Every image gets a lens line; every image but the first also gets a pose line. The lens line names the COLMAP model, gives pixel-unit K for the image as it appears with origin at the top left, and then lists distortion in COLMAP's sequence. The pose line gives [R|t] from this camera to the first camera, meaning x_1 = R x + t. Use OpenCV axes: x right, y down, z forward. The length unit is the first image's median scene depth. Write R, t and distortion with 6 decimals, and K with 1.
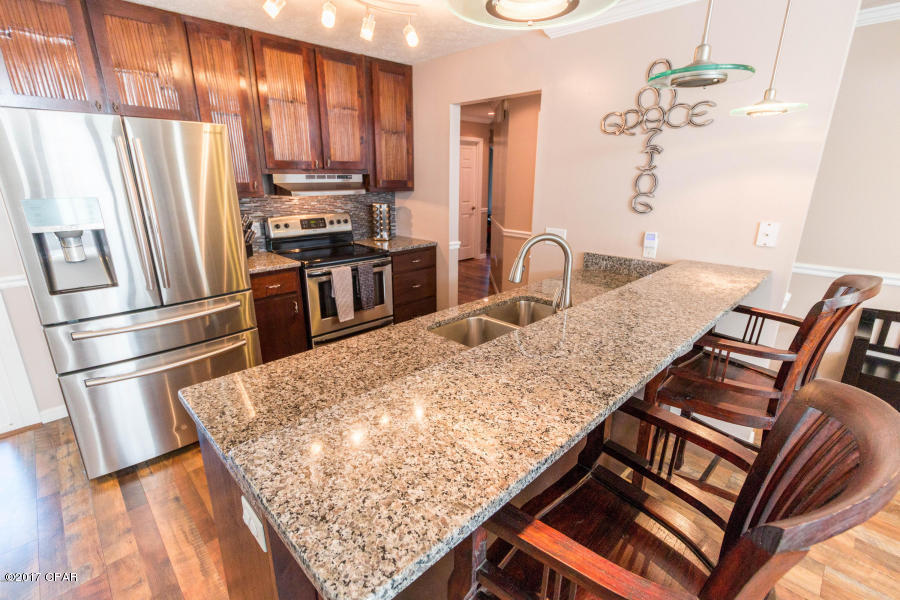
lens RADIAL K [[415.6, 0, 448.7], [0, 415.6, 301.5], [0, 0, 1]] dist [0.005349, 0.001665]
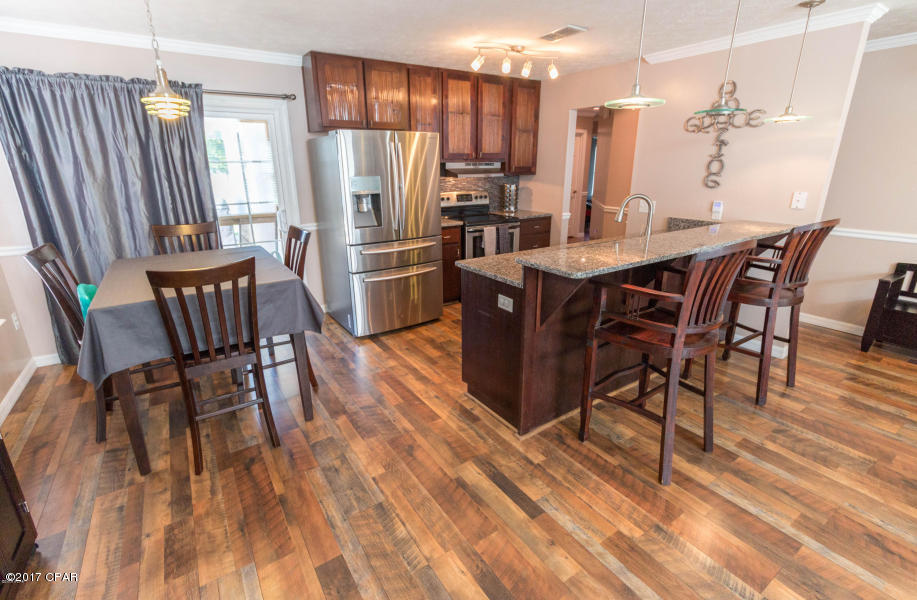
lens RADIAL K [[434.9, 0, 455.4], [0, 434.9, 297.5], [0, 0, 1]] dist [0.011194, -0.002141]
pose [[0.983866, 0.046137, -0.172853, -0.092664], [-0.045435, 0.998935, 0.008020, 0.145107], [0.173039, -0.000037, 0.984915, -0.473662]]
